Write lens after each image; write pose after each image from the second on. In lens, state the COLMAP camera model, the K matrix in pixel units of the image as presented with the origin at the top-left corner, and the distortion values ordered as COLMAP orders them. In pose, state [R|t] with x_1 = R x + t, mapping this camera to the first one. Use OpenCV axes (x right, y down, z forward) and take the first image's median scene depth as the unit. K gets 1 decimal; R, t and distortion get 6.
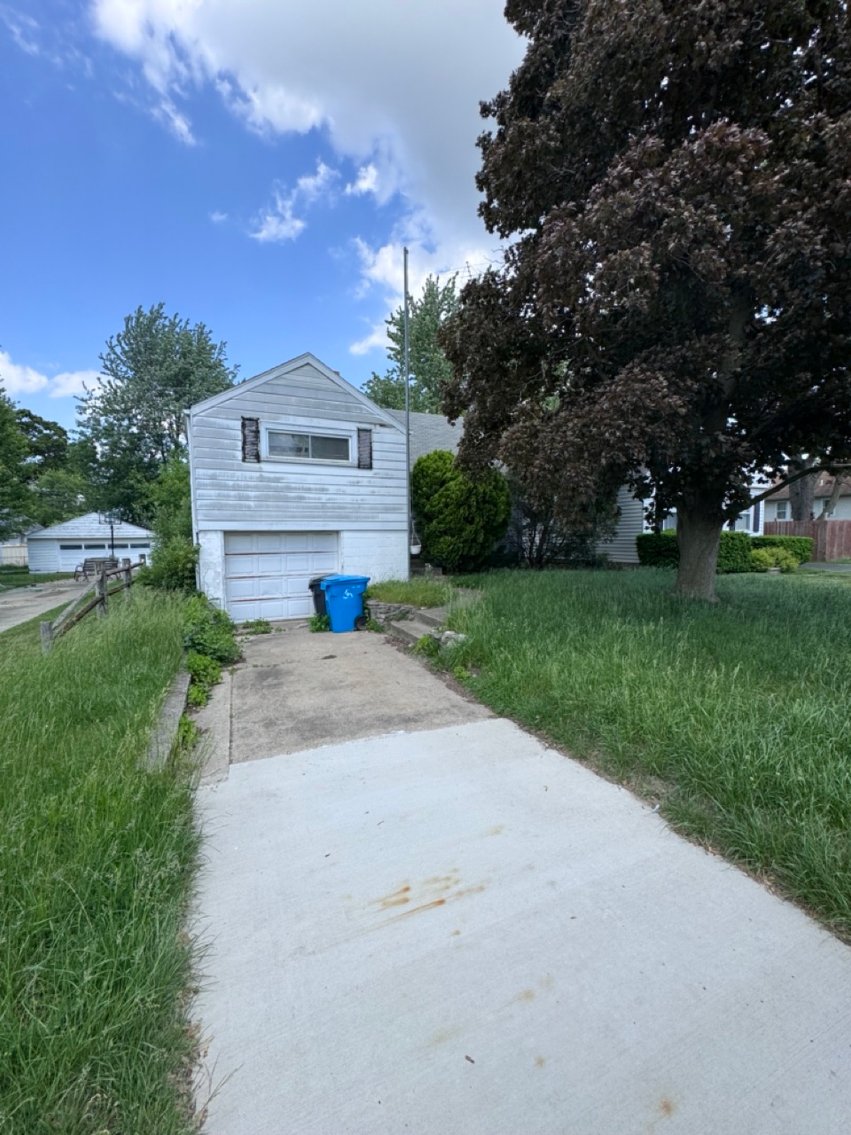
lens RADIAL K [[453.7, 0, 424.5], [0, 453.7, 570.7], [0, 0, 1]] dist [-0.008821, 0.000332]
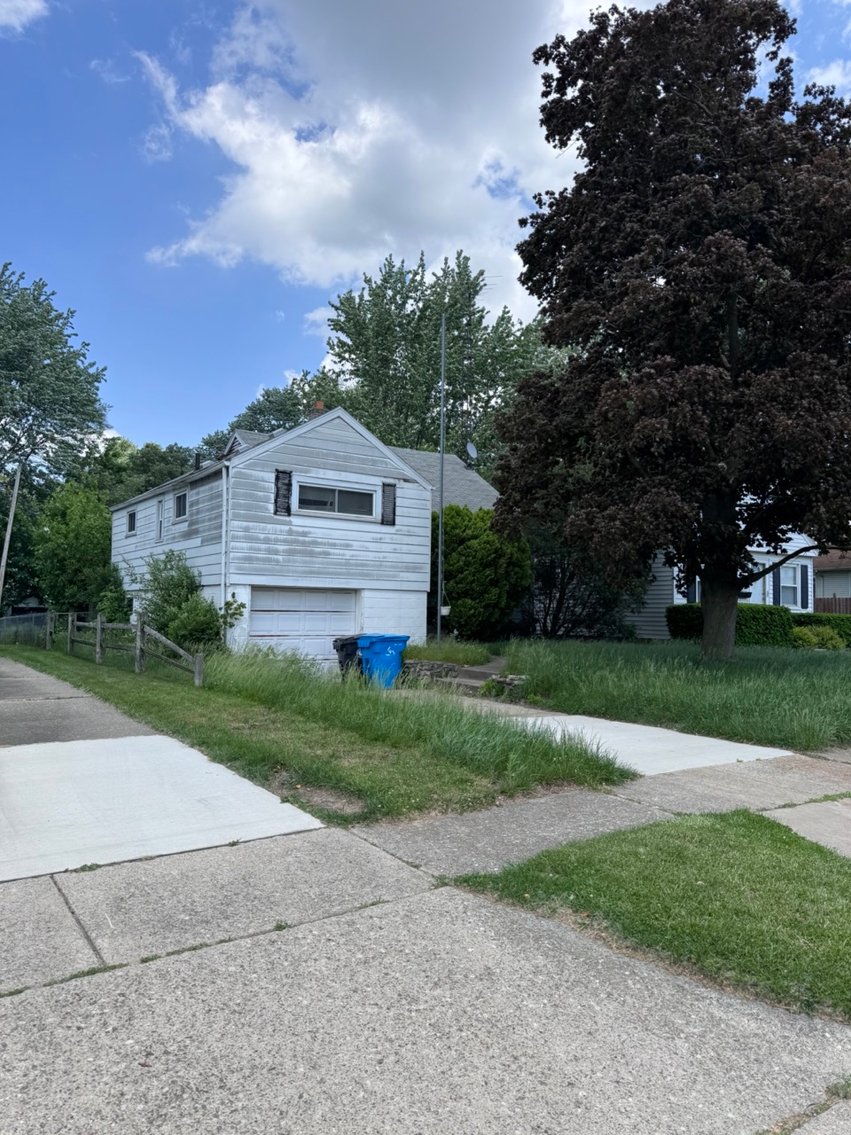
lens RADIAL K [[775.3, 0, 428.5], [0, 775.3, 562.2], [0, 0, 1]] dist [0.017486, -0.001650]
pose [[0.990948, 0.035109, 0.129571, -0.257186], [-0.016370, 0.989594, -0.142951, 0.081727], [-0.133242, 0.139536, 0.981212, -0.588124]]
